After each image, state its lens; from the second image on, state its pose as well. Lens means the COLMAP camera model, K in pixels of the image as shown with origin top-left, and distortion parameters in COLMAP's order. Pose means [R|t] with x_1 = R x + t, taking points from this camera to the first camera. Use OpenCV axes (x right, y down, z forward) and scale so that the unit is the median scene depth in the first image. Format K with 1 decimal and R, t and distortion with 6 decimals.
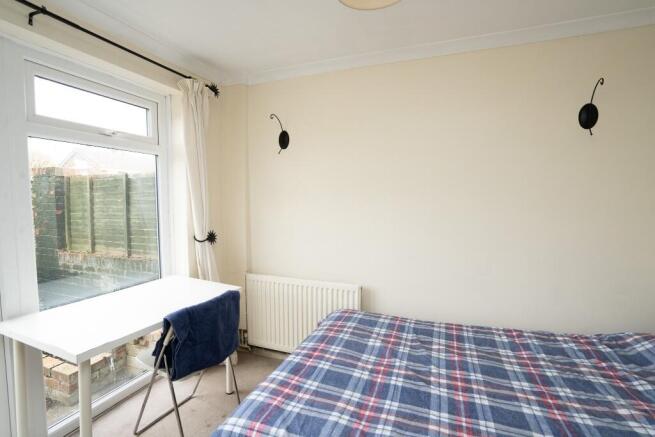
lens RADIAL K [[320.0, 0, 328.3], [0, 320.0, 221.9], [0, 0, 1]] dist [-0.047114, 0.018439]
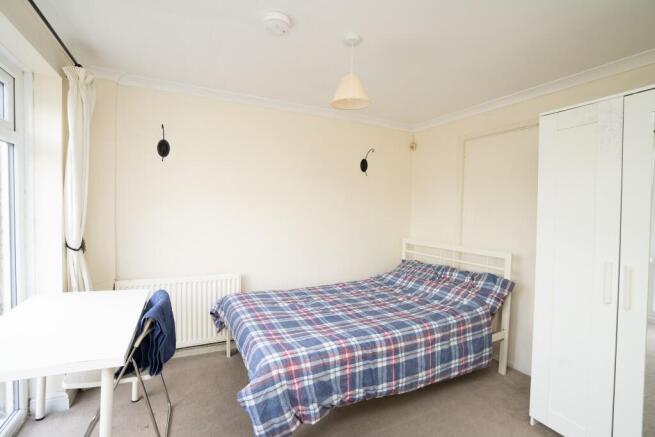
lens RADIAL K [[320.0, 0, 328.3], [0, 320.0, 221.9], [0, 0, 1]] dist [-0.047114, 0.018439]
pose [[0.658649, -0.016014, 0.752280, -0.819089], [0.027499, 0.999618, -0.002797, 0.009067], [-0.751948, 0.022529, 0.658837, -0.132728]]
